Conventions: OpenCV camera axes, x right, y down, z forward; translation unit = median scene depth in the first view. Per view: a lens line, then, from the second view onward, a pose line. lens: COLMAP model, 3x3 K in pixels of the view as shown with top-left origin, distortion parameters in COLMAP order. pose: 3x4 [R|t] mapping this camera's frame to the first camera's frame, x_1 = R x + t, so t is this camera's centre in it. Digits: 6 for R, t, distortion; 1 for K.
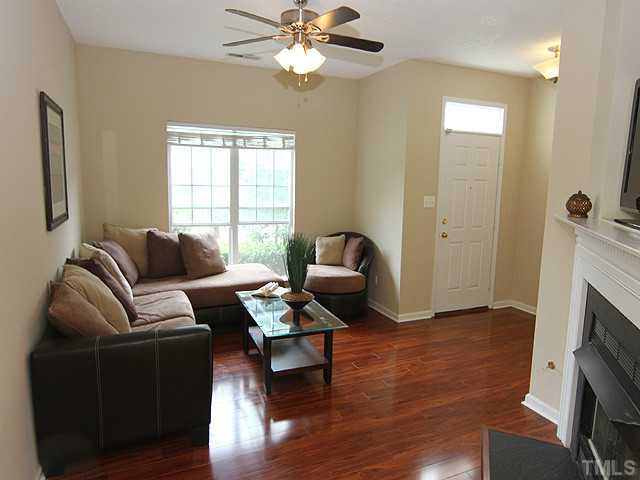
lens RADIAL K [[417.8, 0, 320.9], [0, 417.8, 238.7], [0, 0, 1]] dist [-0.004848, -0.002711]
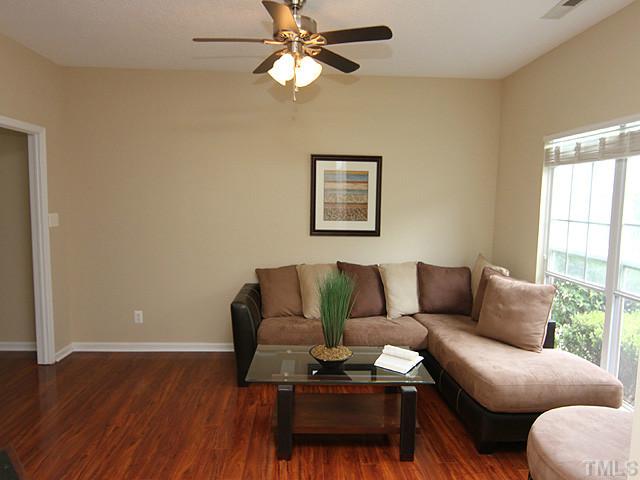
lens RADIAL K [[417.8, 0, 318.8], [0, 417.8, 240.2], [0, 0, 1]] dist [-0.004848, -0.002711]
pose [[-0.372535, 0.058760, -0.926156, 0.503827], [-0.162831, 0.978372, 0.127570, -0.124050], [0.913621, 0.198331, -0.354910, 0.908951]]
